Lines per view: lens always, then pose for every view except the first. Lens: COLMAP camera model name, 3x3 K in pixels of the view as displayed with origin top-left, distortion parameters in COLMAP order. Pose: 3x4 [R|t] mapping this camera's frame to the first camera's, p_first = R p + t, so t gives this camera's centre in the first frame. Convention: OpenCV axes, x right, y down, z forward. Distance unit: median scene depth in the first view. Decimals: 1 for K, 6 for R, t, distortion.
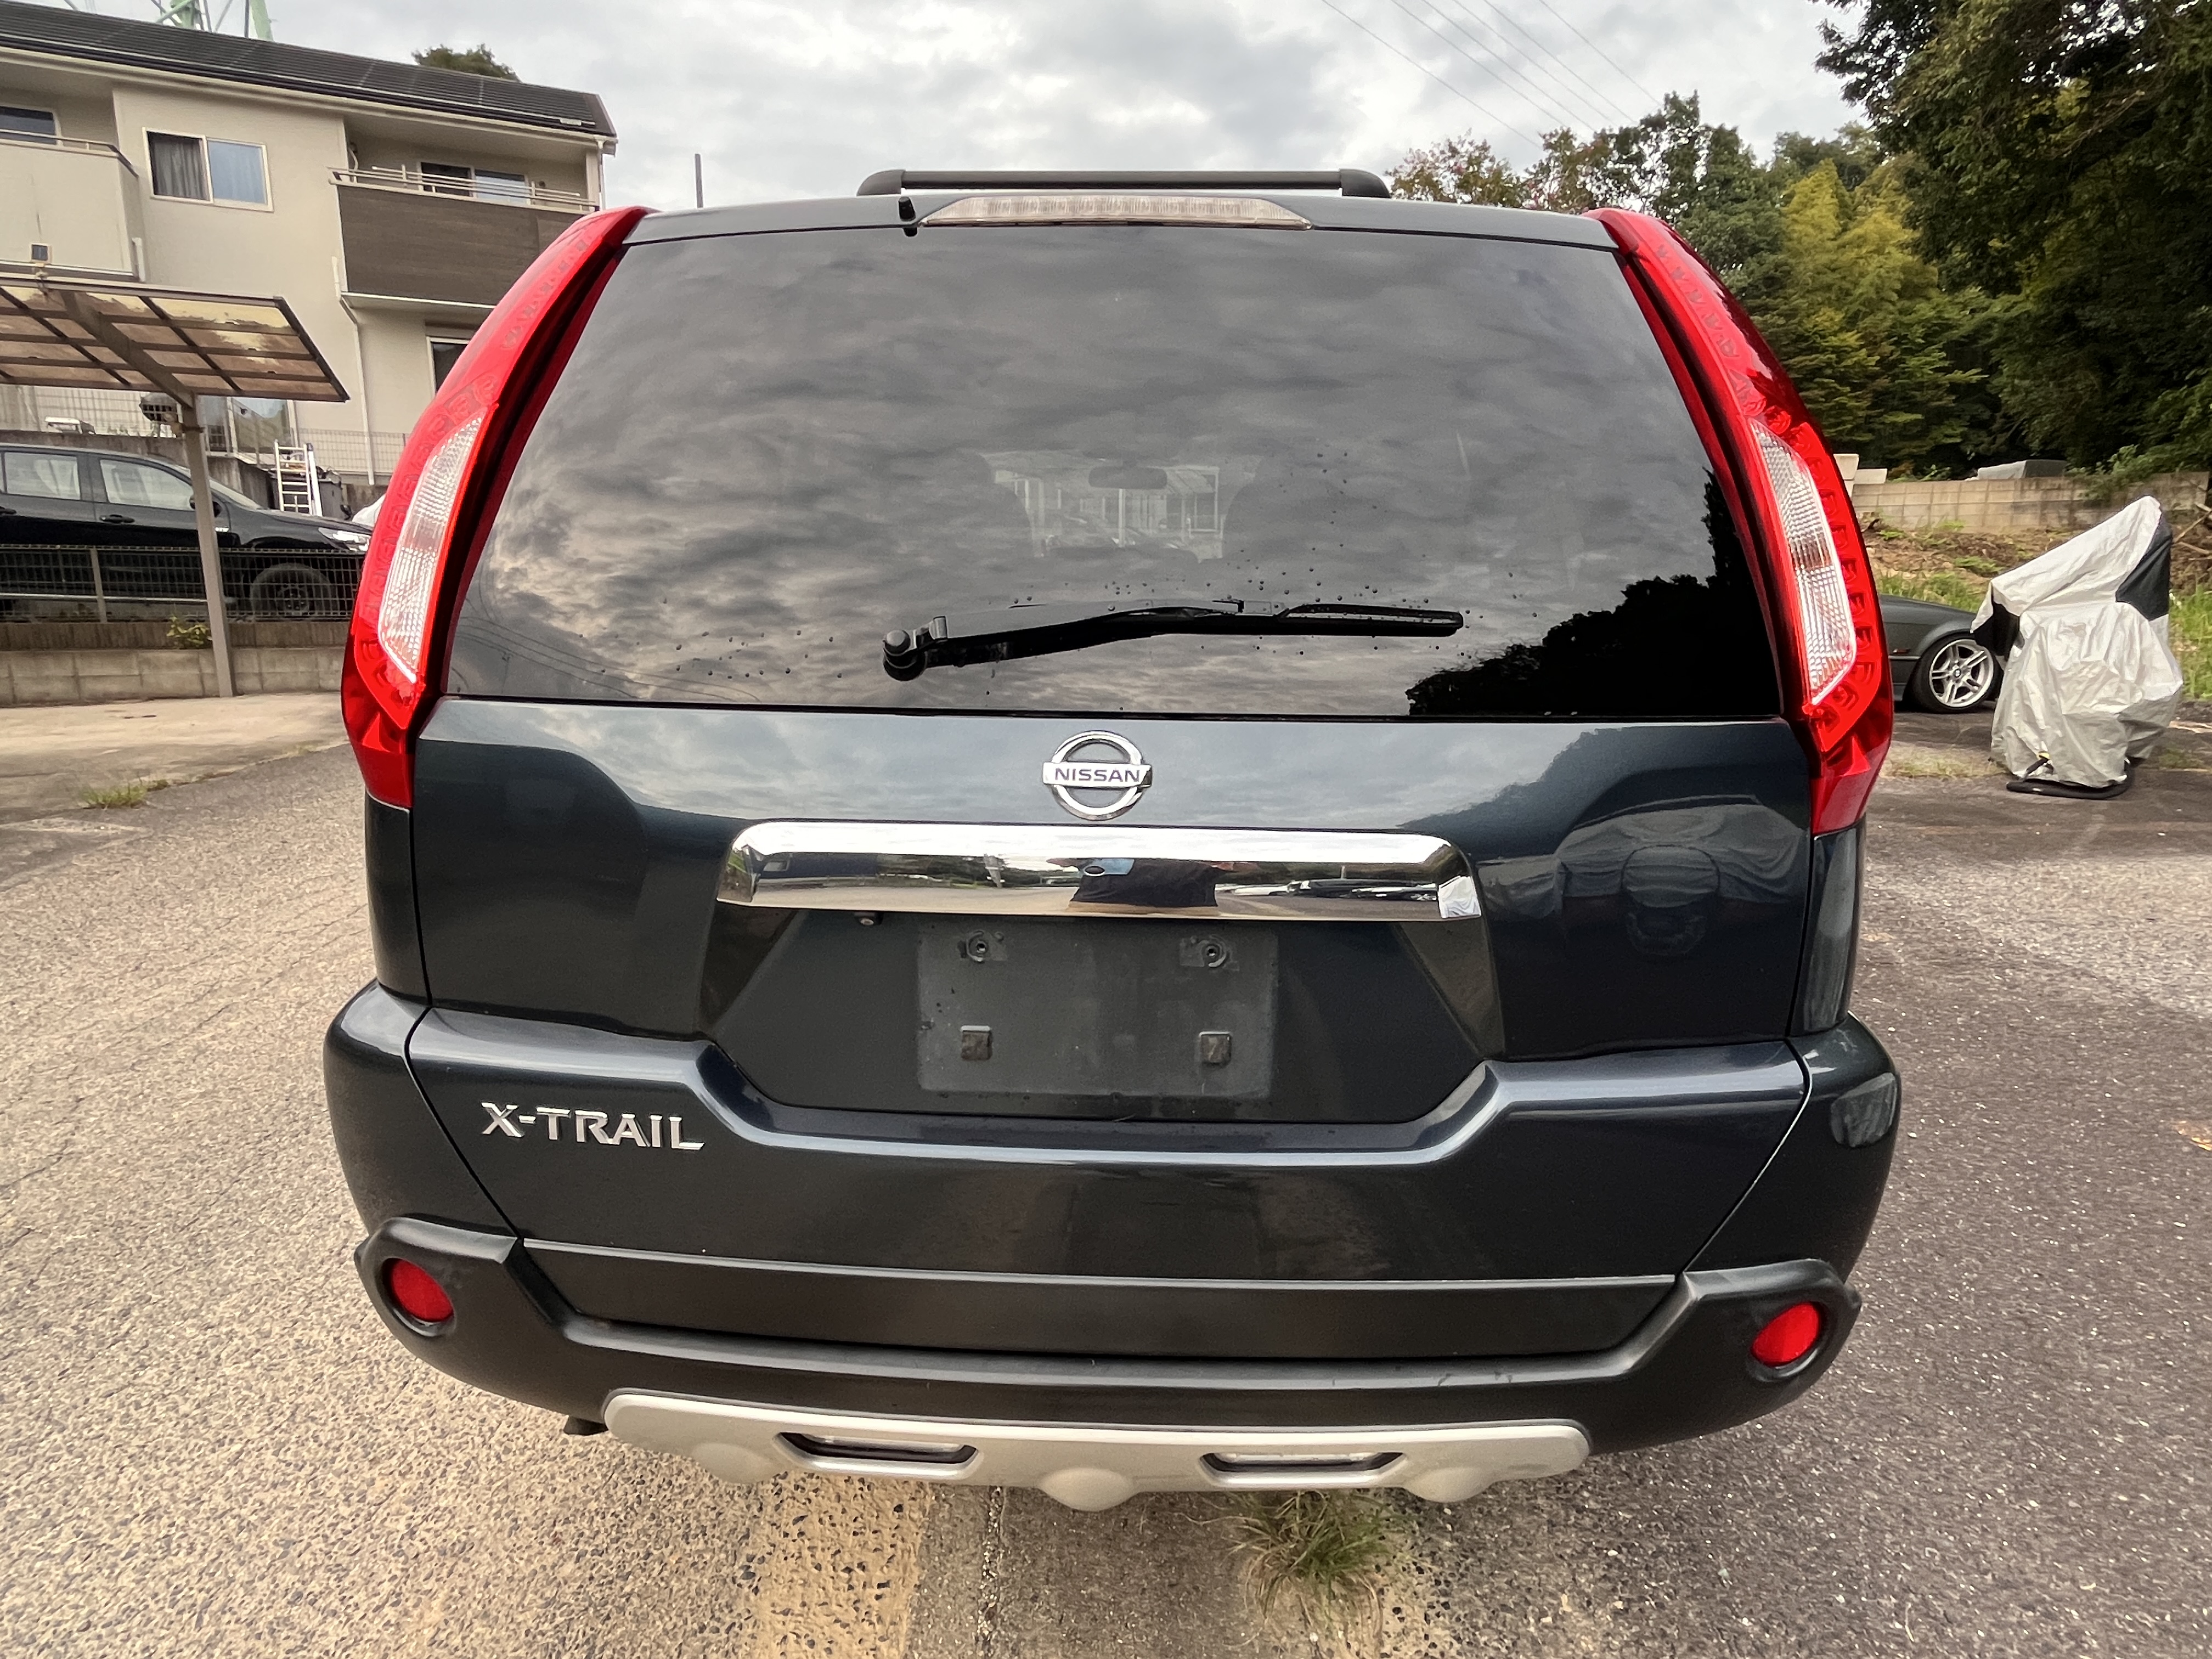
lens RADIAL K [[1176.8, 0, 1104.3], [0, 1176.8, 826.9], [0, 0, 1]] dist [-0.000549, -0.001801]
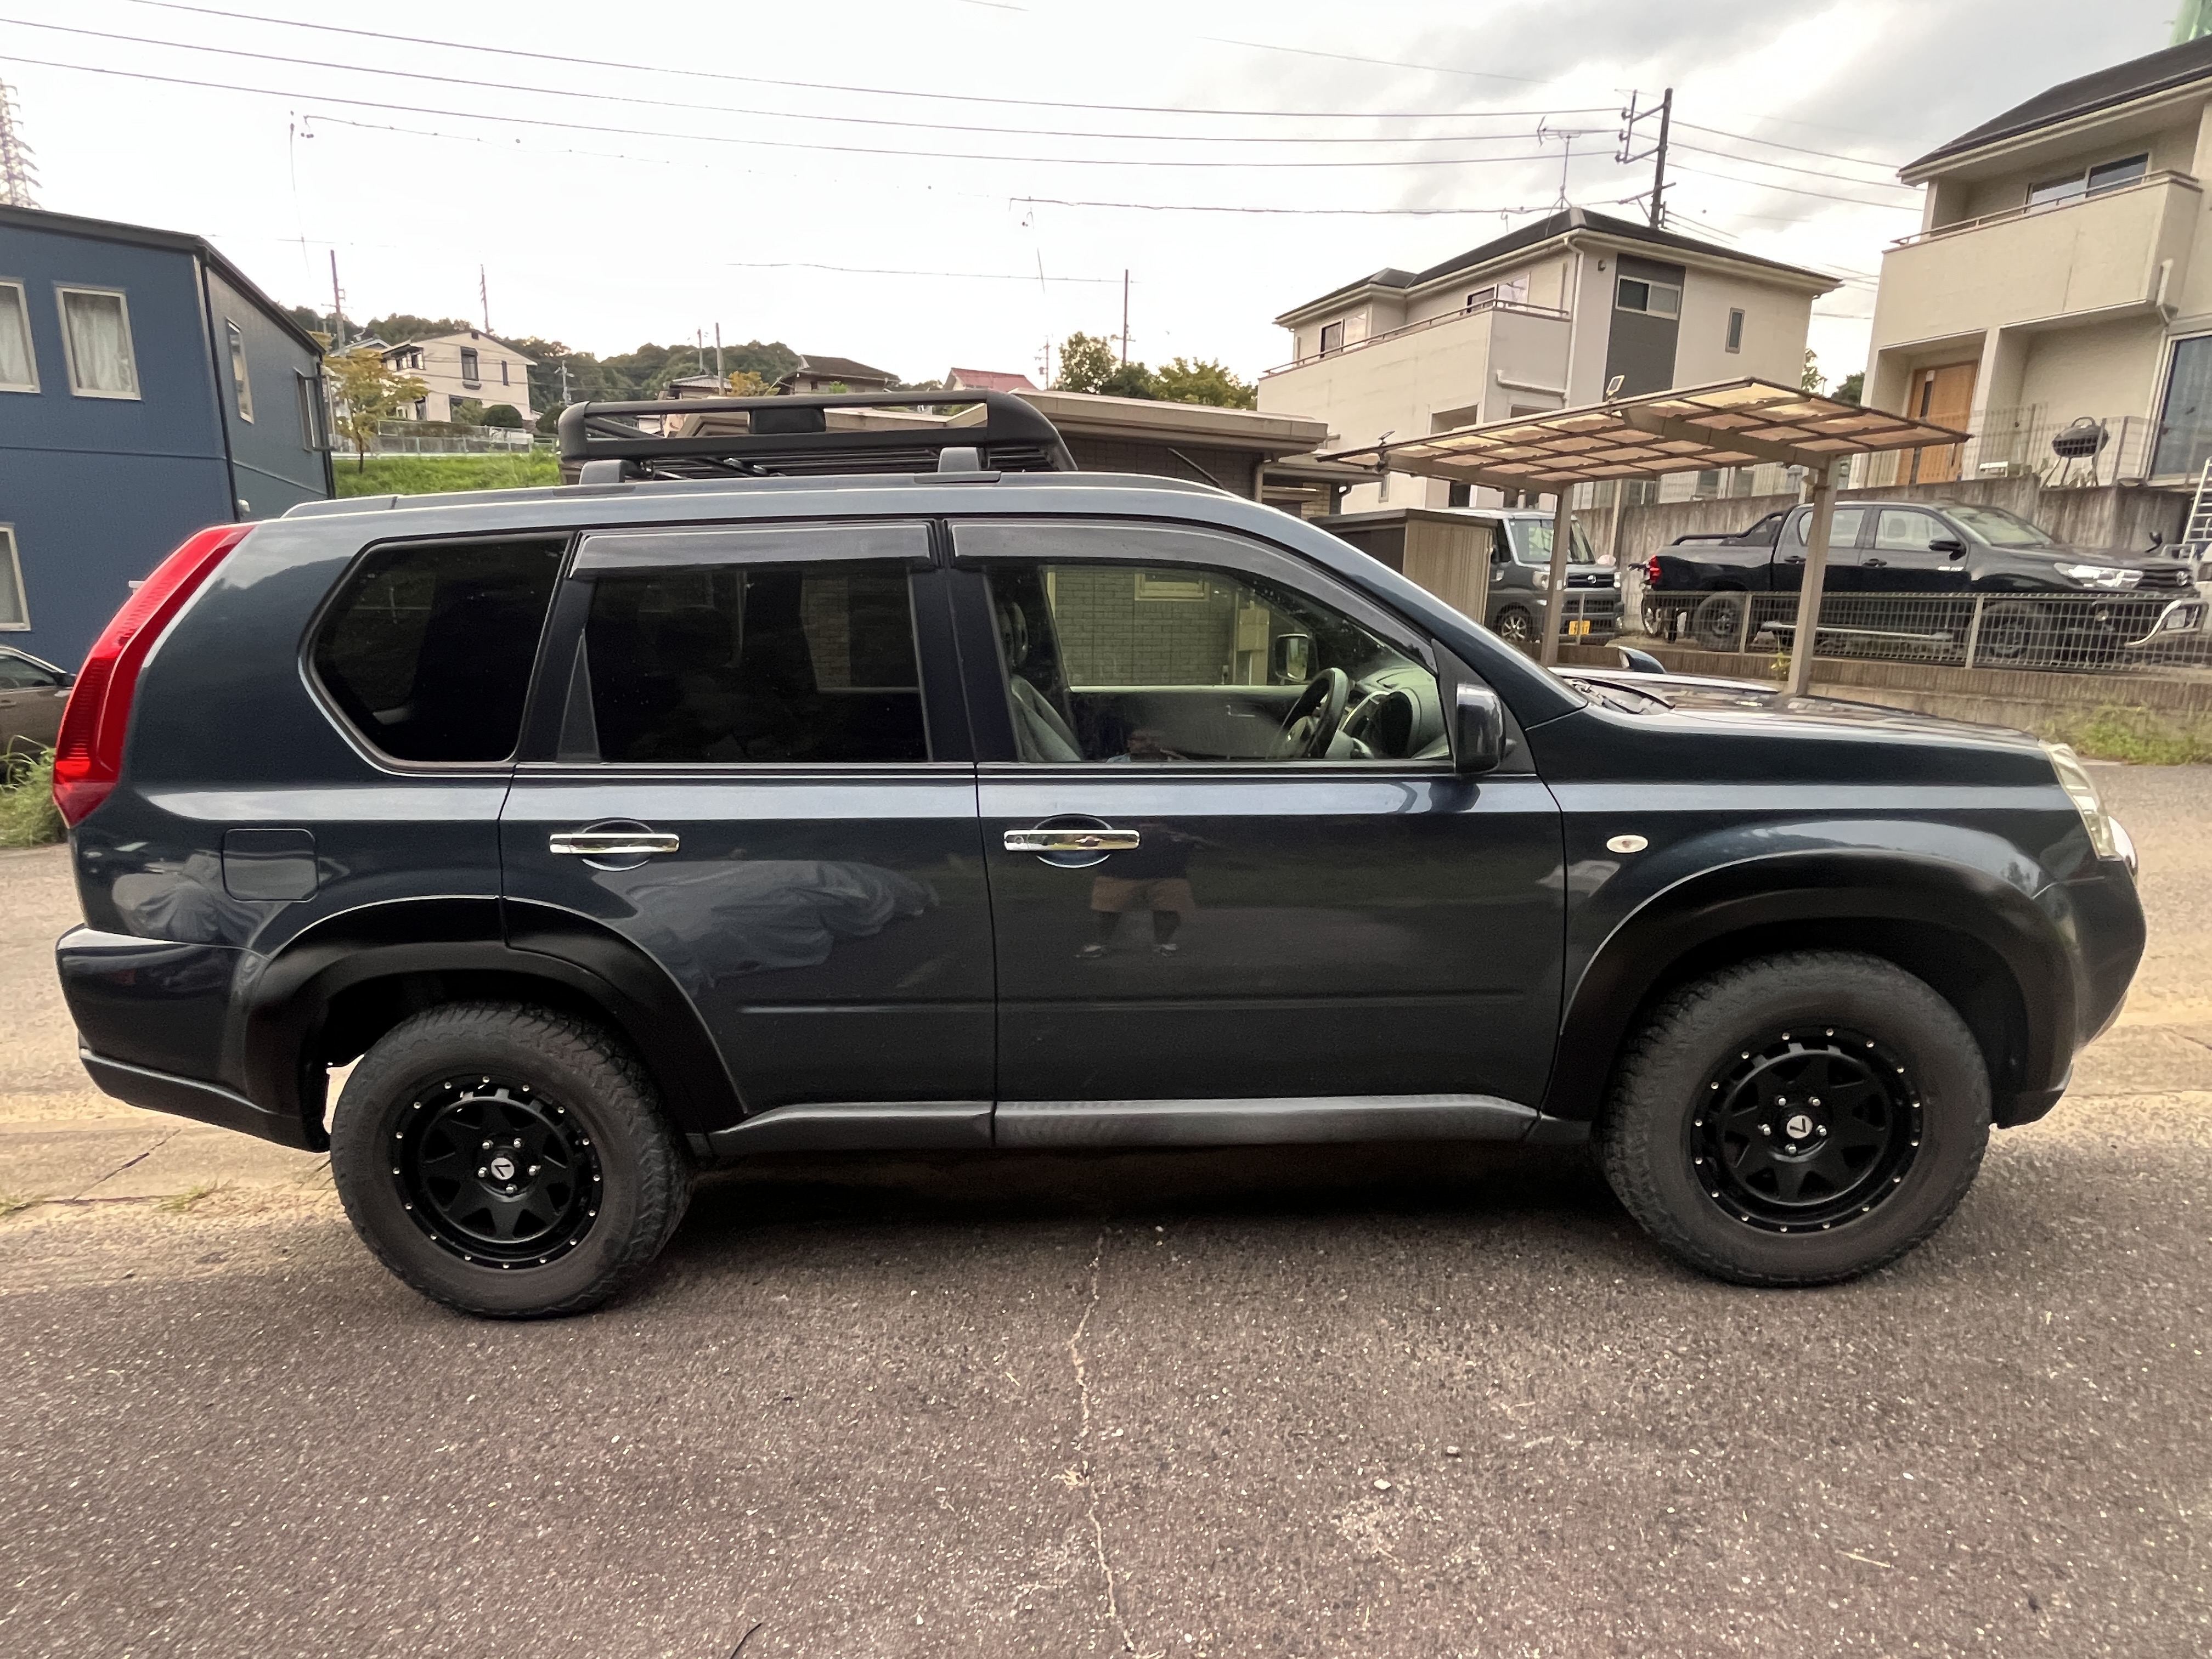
lens RADIAL K [[1109.9, 0, 1114.6], [0, 1109.9, 832.9], [0, 0, 1]] dist [-0.001003, 0.000578]
pose [[0.005902, 0.210396, -0.977598, 0.147271], [-0.202793, 0.957553, 0.204858, -0.046565], [0.979204, 0.197041, 0.048318, 0.158199]]
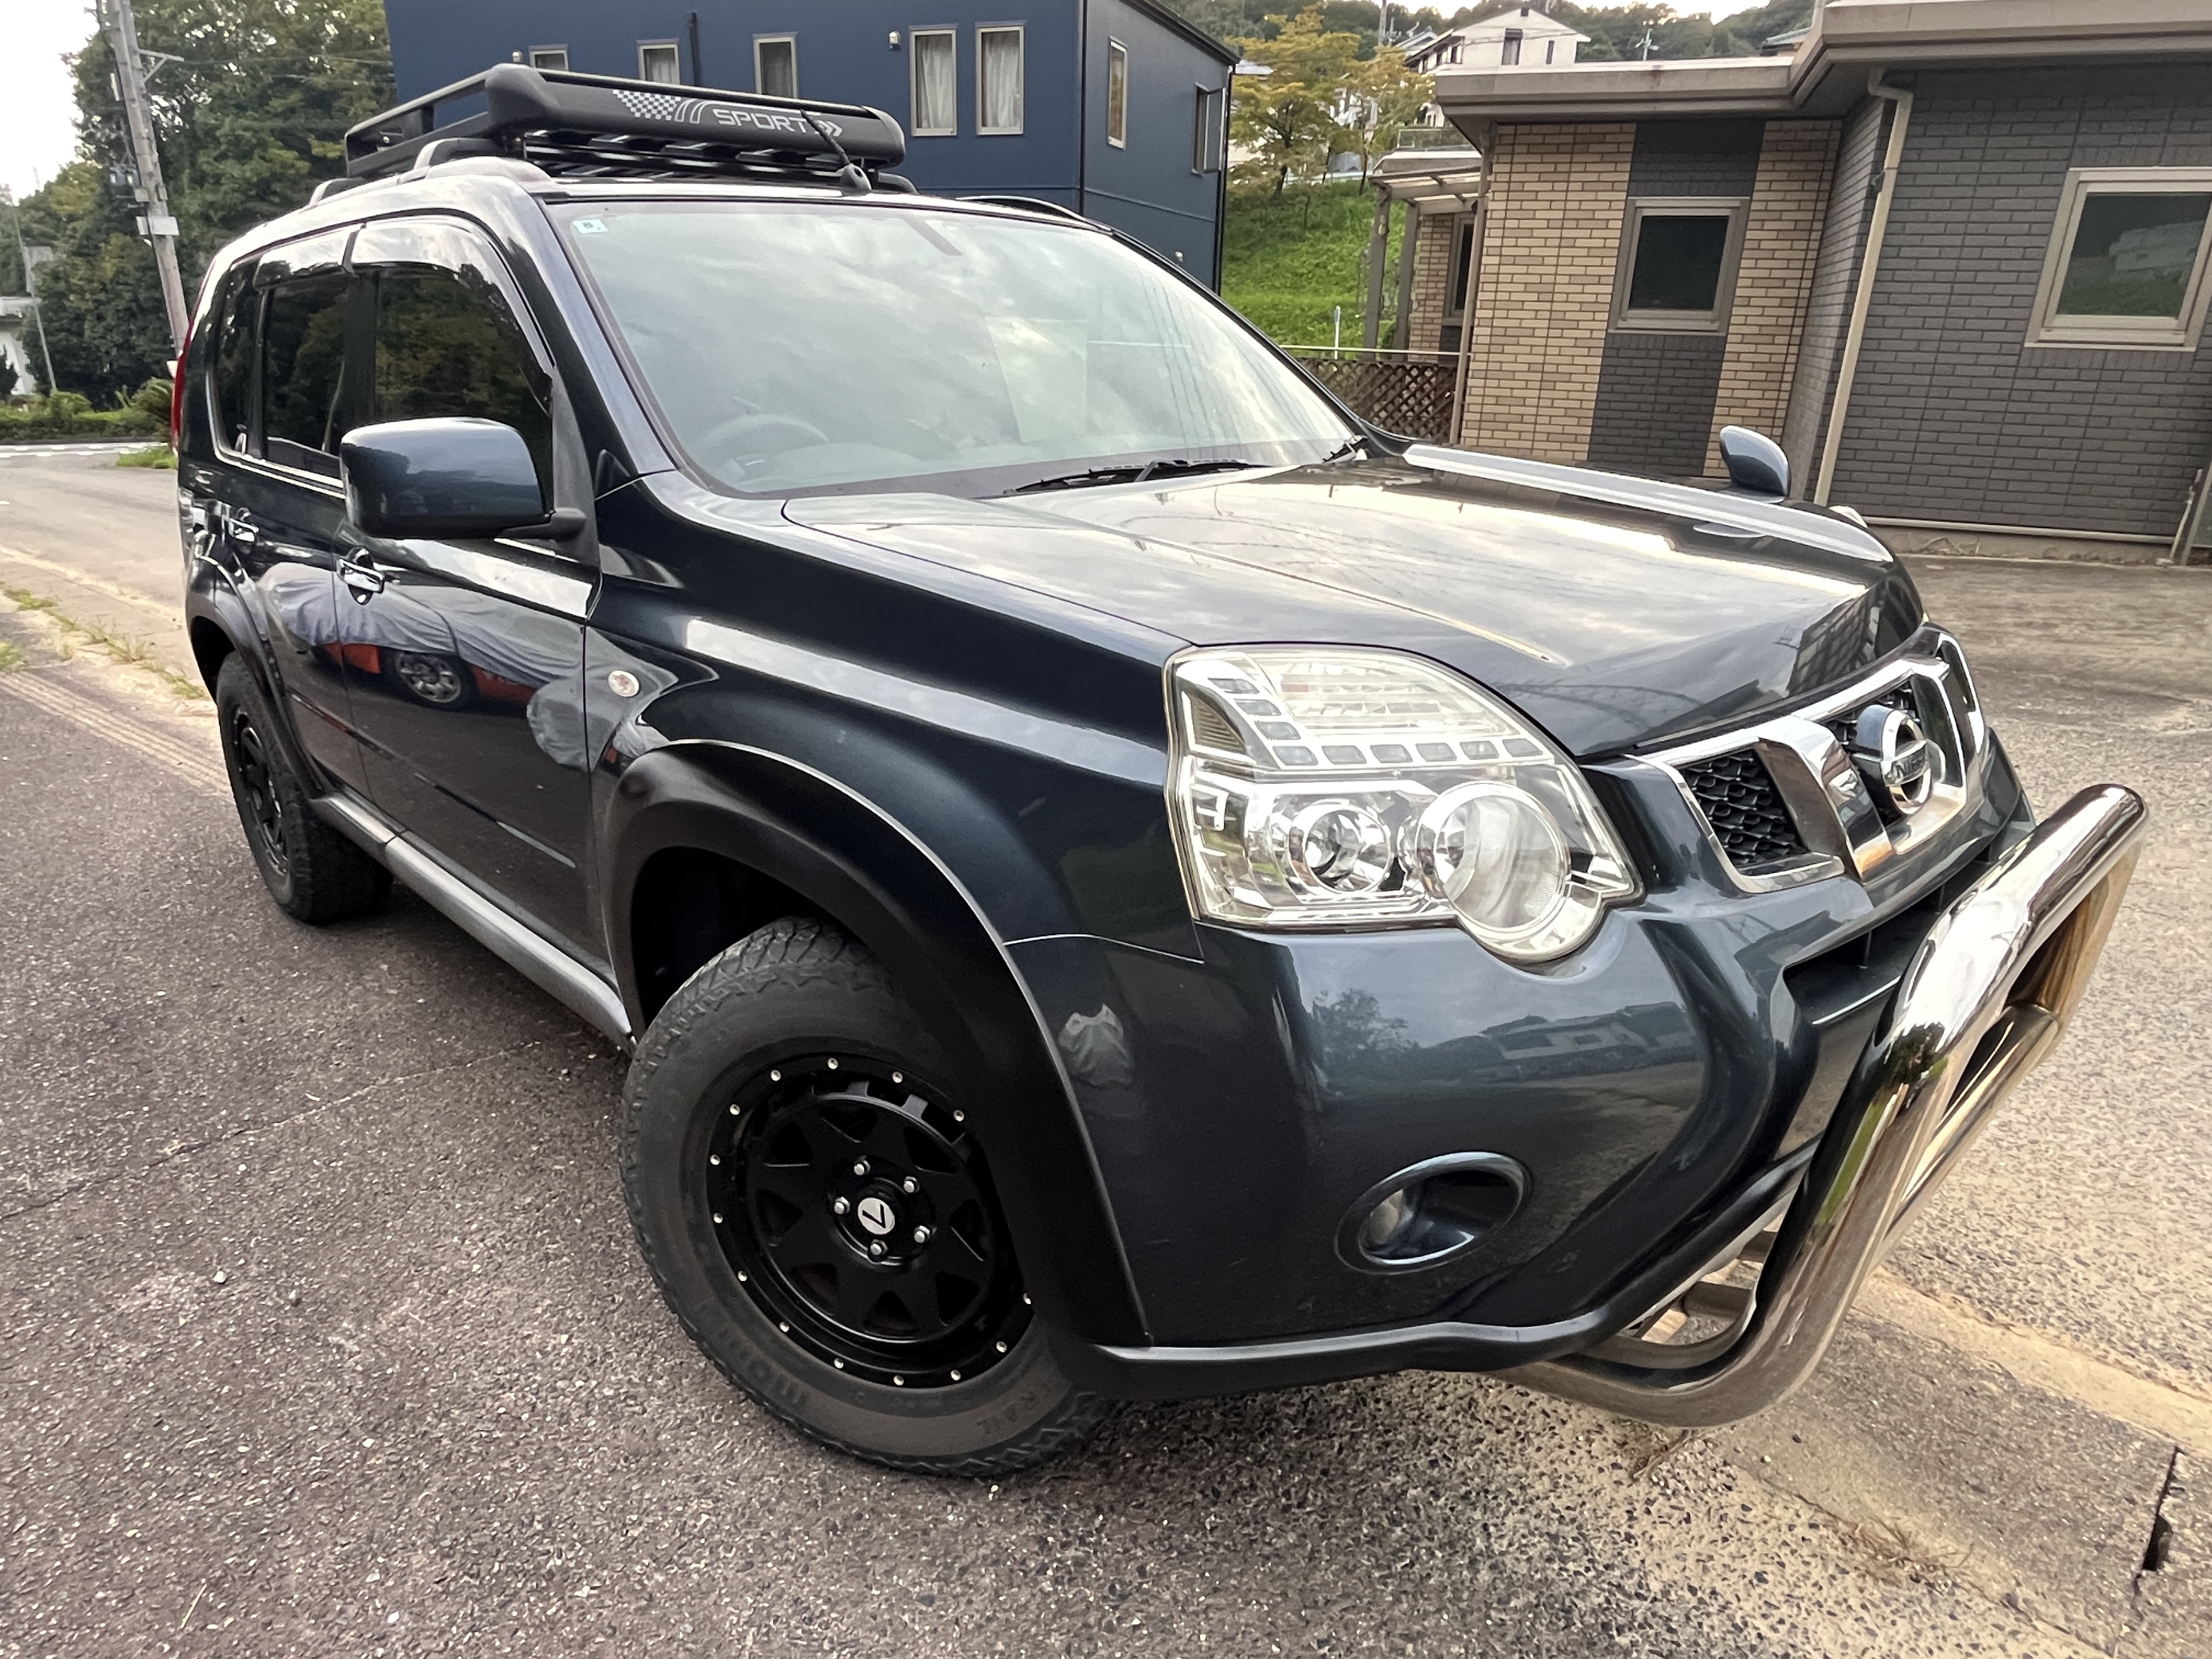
lens RADIAL K [[1394.4, 0, 1131.5], [0, 1394.4, 829.3], [0, 0, 1]] dist [-0.003822, 0.003493]
pose [[-0.705561, 0.229046, -0.670613, 0.083711], [-0.157566, 0.871931, 0.463583, -0.071296], [0.690910, 0.432752, -0.579111, 0.288630]]
